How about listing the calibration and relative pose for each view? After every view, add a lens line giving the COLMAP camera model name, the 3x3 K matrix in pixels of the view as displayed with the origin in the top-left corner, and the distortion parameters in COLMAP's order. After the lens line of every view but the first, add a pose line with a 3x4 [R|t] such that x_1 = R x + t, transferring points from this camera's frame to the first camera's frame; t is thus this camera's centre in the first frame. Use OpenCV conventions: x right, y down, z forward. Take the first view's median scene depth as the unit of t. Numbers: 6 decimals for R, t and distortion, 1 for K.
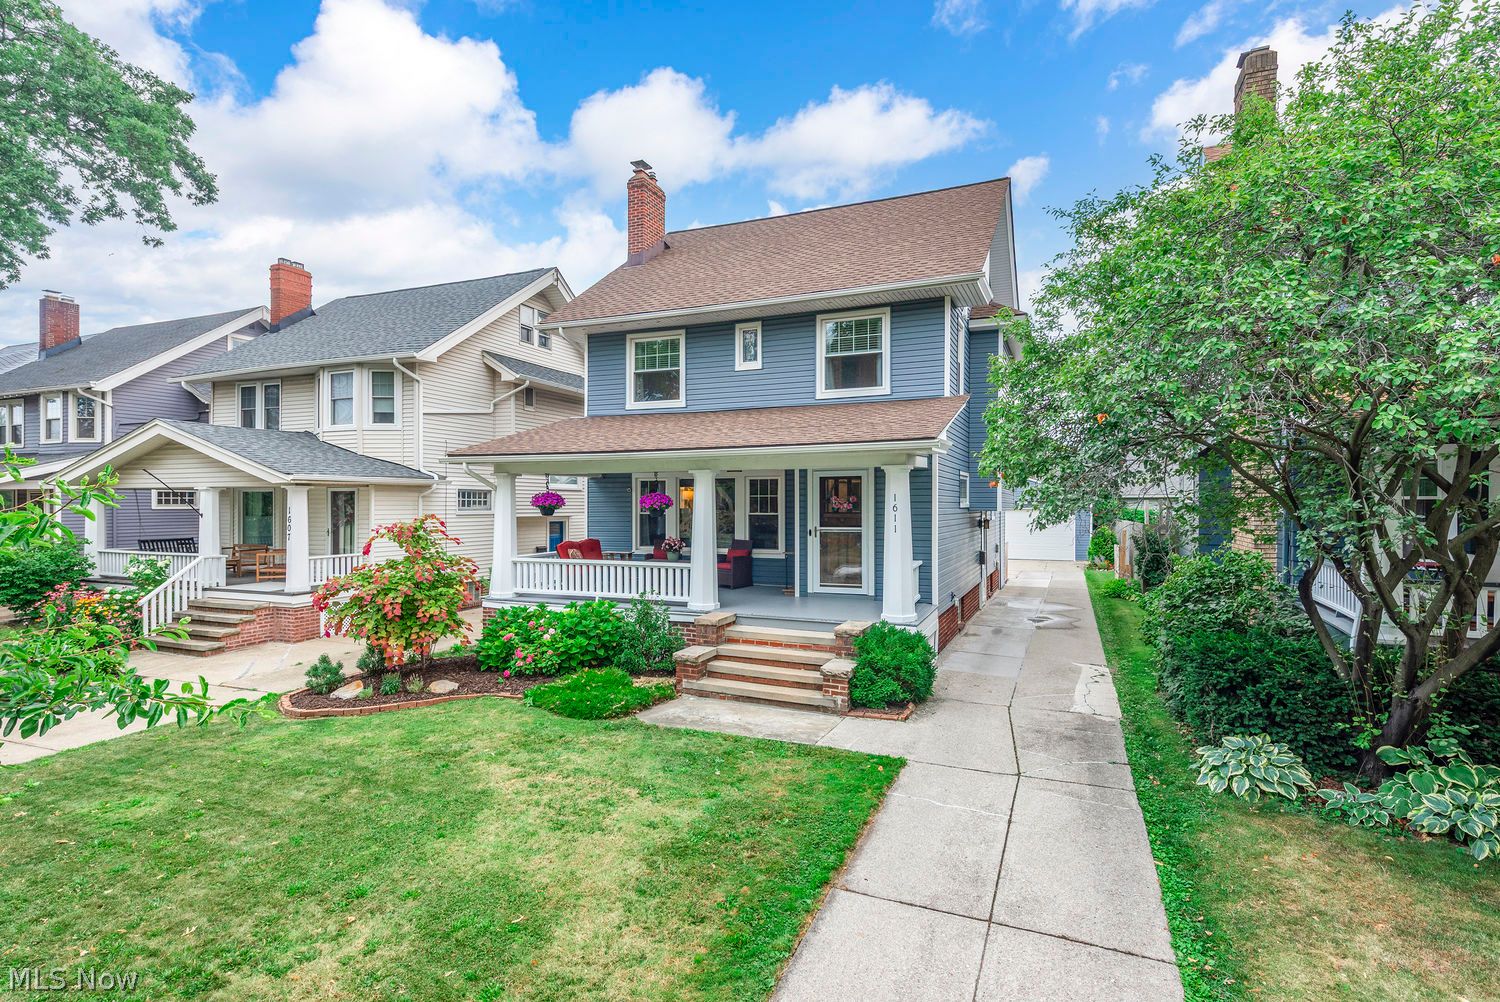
lens RADIAL K [[805.1, 0, 750.8], [0, 805.1, 502.2], [0, 0, 1]] dist [0.014462, -0.002047]
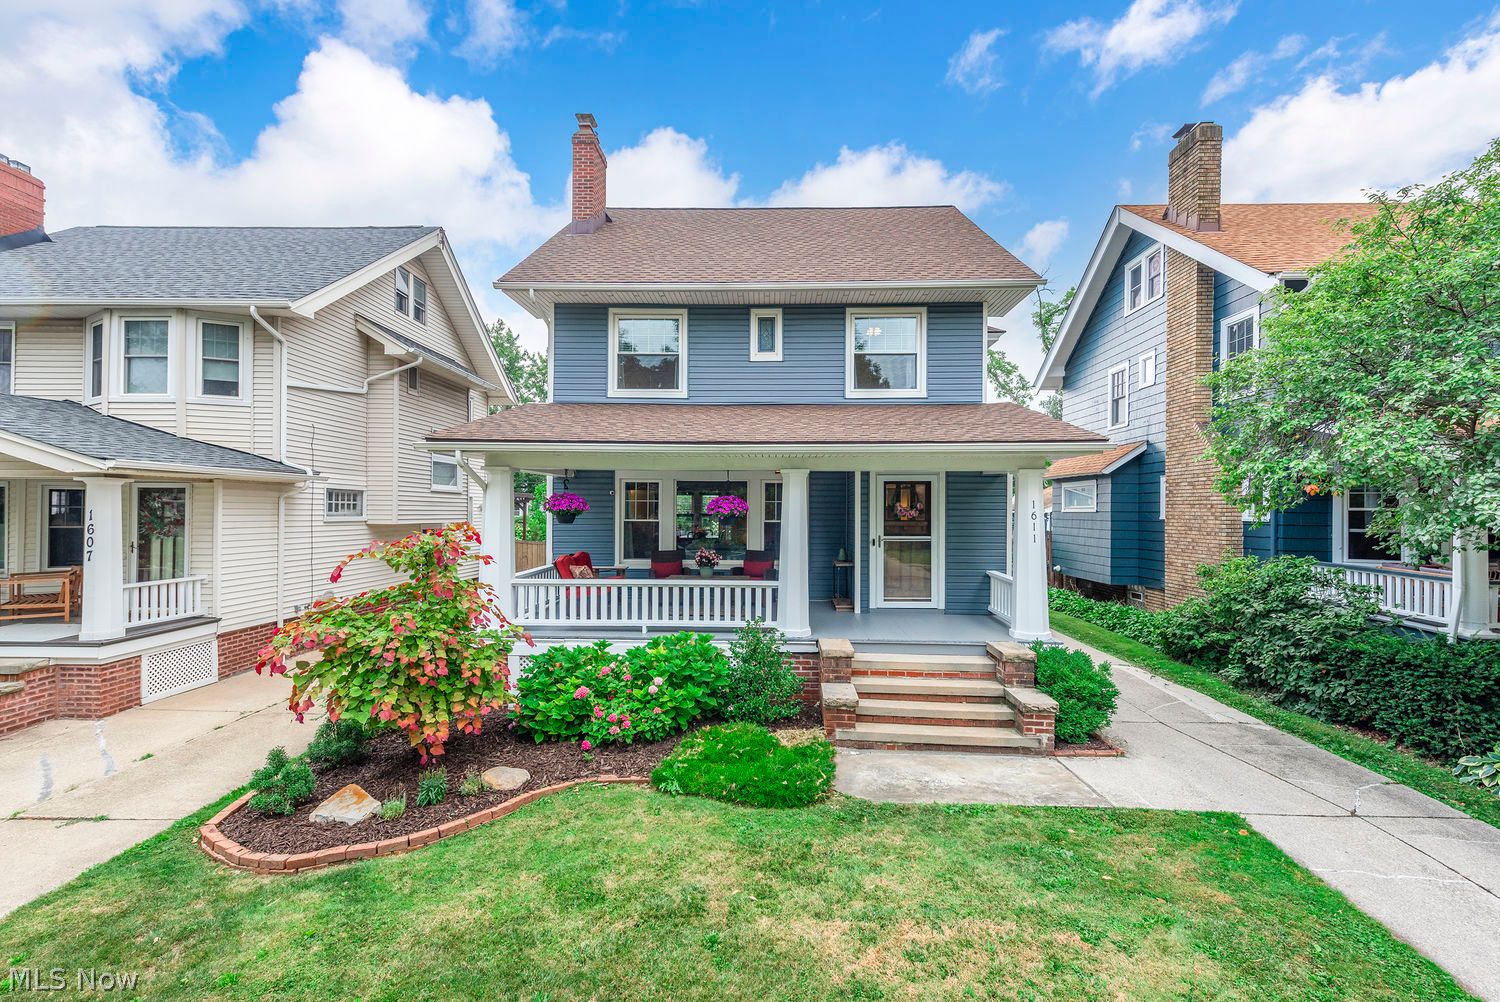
lens RADIAL K [[700.1, 0, 749.1], [0, 700.1, 505.2], [0, 0, 1]] dist [0.015053, -0.001850]
pose [[0.923995, 0.010314, 0.382265, -0.378266], [-0.007215, 0.999928, -0.009540, 0.005002], [-0.382336, 0.006056, 0.924004, 0.342180]]
